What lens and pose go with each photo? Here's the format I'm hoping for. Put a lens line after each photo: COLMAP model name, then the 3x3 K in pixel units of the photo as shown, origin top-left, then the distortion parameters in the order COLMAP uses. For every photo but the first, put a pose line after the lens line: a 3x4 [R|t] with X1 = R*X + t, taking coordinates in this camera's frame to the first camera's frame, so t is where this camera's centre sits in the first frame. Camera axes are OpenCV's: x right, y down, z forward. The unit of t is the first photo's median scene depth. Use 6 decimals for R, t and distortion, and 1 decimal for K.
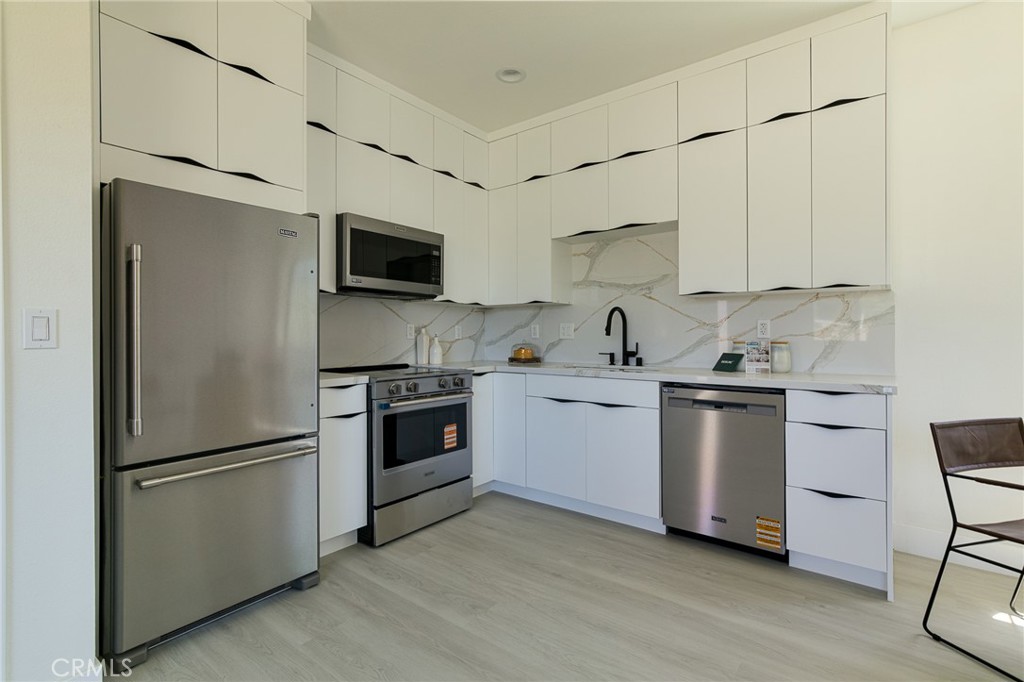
lens RADIAL K [[486.0, 0, 507.7], [0, 486.0, 333.2], [0, 0, 1]] dist [0.000739, 0.001767]
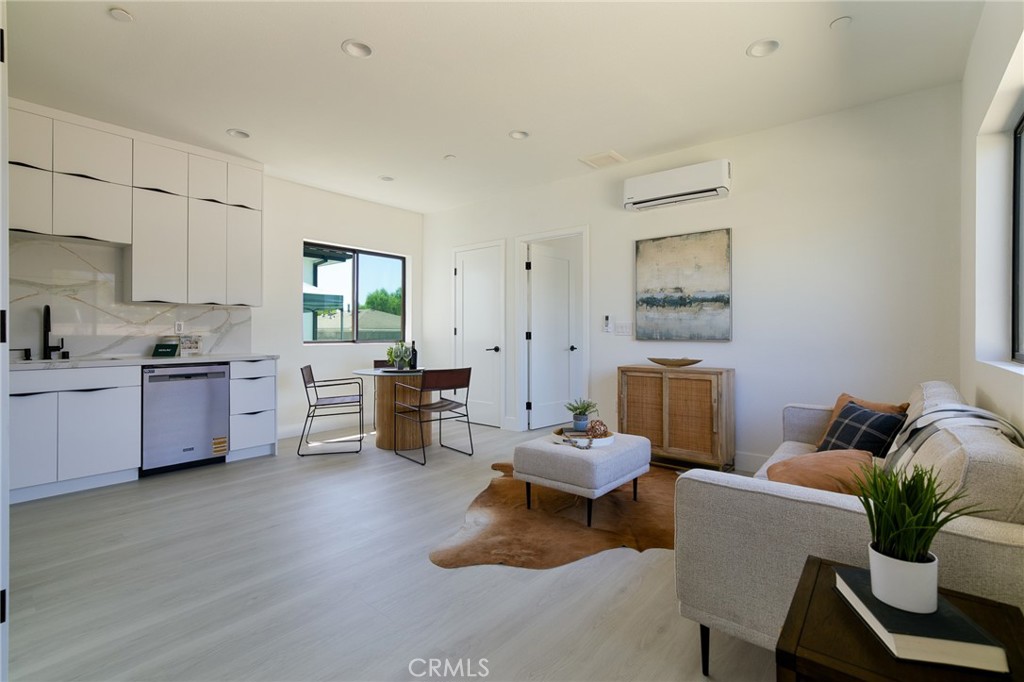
lens RADIAL K [[465.7, 0, 506.7], [0, 465.7, 333.0], [0, 0, 1]] dist [-0.012203, -0.000048]
pose [[0.032492, 0.002438, 0.999469, -0.872812], [-0.001810, 0.999996, -0.002380, 0.009772], [-0.999470, -0.001732, 0.032496, -0.057367]]
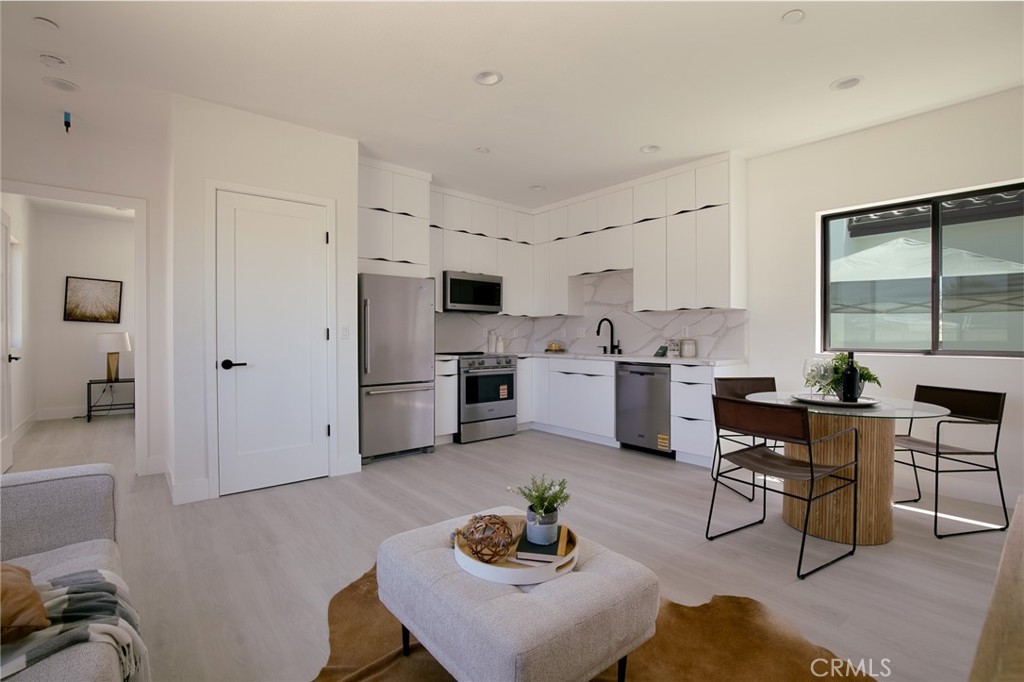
lens RADIAL K [[465.7, 0, 506.3], [0, 465.7, 334.7], [0, 0, 1]] dist [-0.012203, -0.000048]
pose [[0.978638, 0.002988, -0.205569, 0.253477], [-0.002525, 0.999994, 0.002518, -0.001200], [0.205576, -0.001945, 0.978639, -0.700868]]
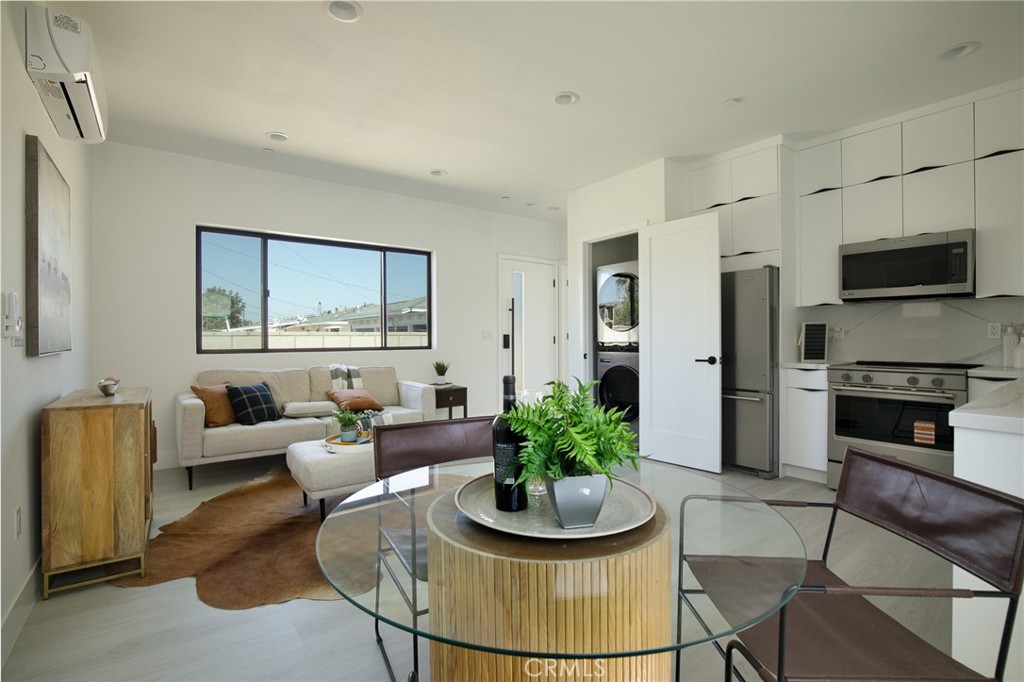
lens RADIAL K [[465.7, 0, 517.2], [0, 465.7, 337.8], [0, 0, 1]] dist [-0.012203, -0.000048]
pose [[-0.224643, 0.004507, -0.974431, 1.076732], [0.006120, 0.999976, 0.003214, 0.001735], [0.974422, -0.005242, -0.224665, 0.389884]]
